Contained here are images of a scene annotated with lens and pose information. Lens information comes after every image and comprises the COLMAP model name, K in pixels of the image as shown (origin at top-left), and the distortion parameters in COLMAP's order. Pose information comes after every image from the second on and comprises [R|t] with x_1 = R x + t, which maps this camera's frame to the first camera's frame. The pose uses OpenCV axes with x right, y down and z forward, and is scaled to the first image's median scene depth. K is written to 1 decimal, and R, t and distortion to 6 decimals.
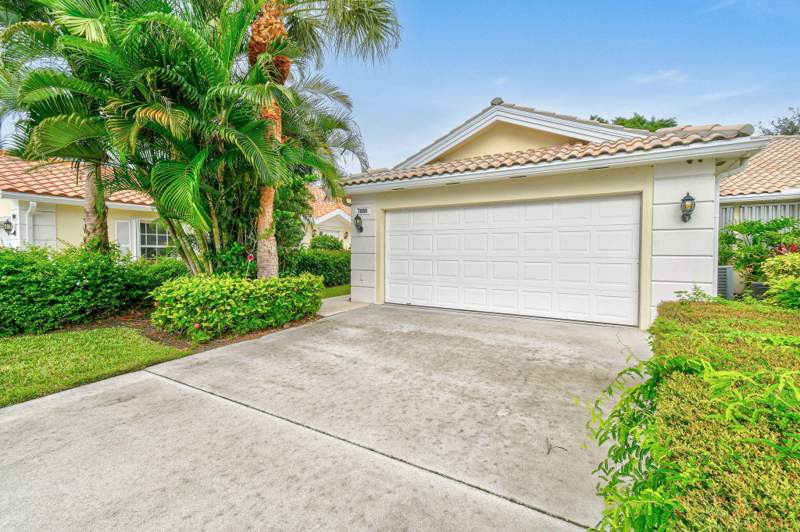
lens RADIAL K [[356.5, 0, 405.2], [0, 356.5, 262.9], [0, 0, 1]] dist [0.015304, -0.000189]
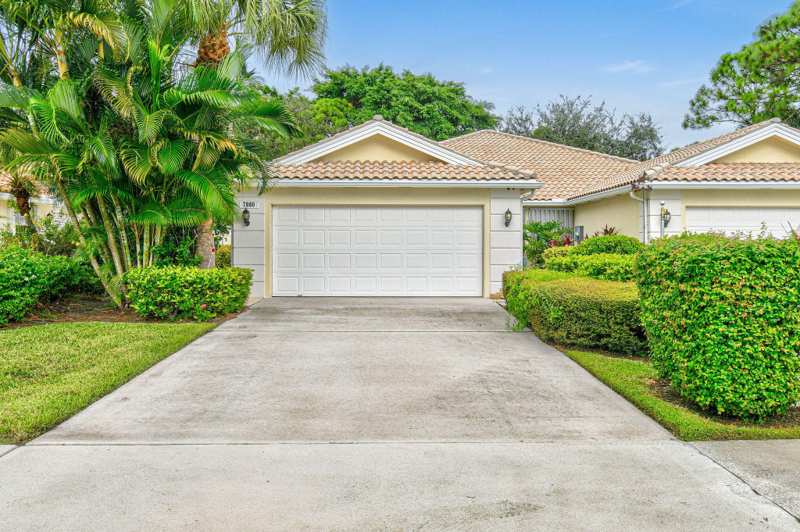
lens RADIAL K [[695.9, 0, 398.5], [0, 695.9, 263.1], [0, 0, 1]] dist [-0.004080, -0.016851]
pose [[0.840960, -0.012754, 0.540947, -1.036747], [0.018402, 0.999818, -0.005036, 0.043581], [-0.540784, 0.014190, 0.841042, -1.062909]]
